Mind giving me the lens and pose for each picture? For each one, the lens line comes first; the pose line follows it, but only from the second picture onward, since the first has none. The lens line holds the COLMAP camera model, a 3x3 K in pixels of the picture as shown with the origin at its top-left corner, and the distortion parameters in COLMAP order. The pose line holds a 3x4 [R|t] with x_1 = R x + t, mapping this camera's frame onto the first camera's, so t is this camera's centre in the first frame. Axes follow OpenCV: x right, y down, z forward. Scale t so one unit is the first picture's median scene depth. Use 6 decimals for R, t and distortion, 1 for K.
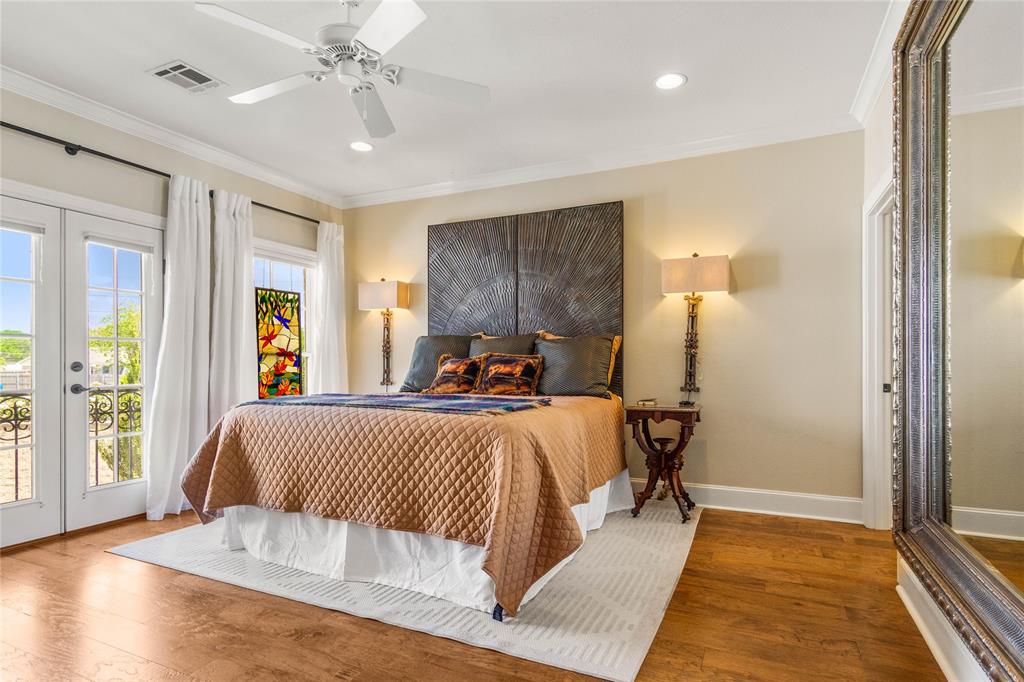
lens RADIAL K [[542.0, 0, 514.8], [0, 542.0, 367.3], [0, 0, 1]] dist [0.001207, 0.000356]
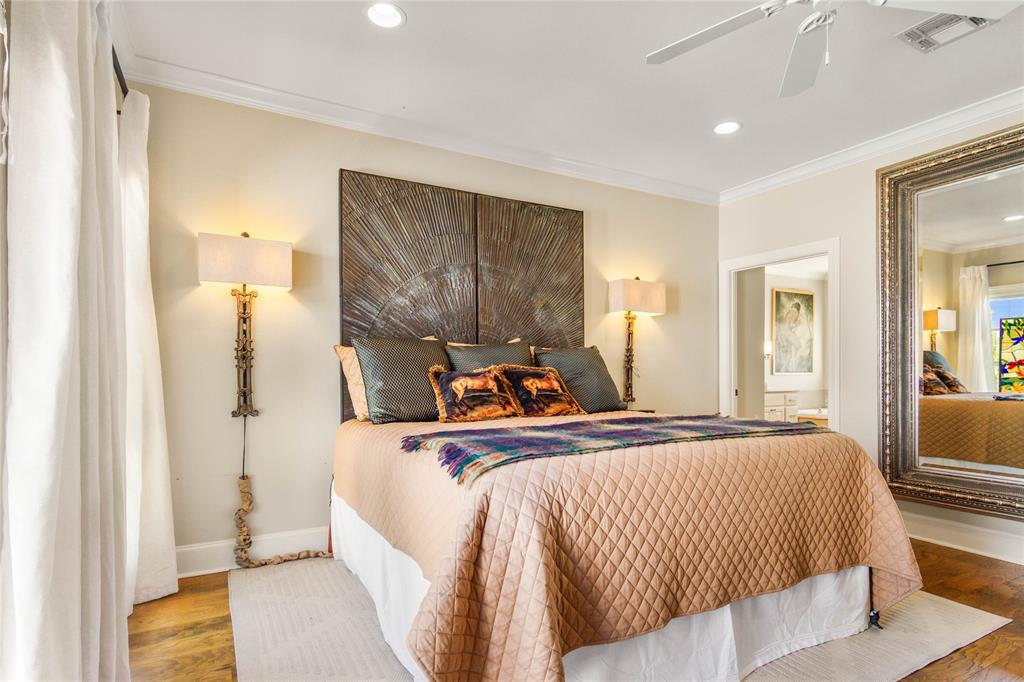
lens RADIAL K [[540.9, 0, 514.8], [0, 540.9, 379.0], [0, 0, 1]] dist [-0.000582, -0.000300]
pose [[0.584286, -0.009738, 0.811489, -0.650025], [0.011061, 0.999931, 0.004036, -0.007546], [-0.811472, 0.006618, 0.584353, 0.507169]]
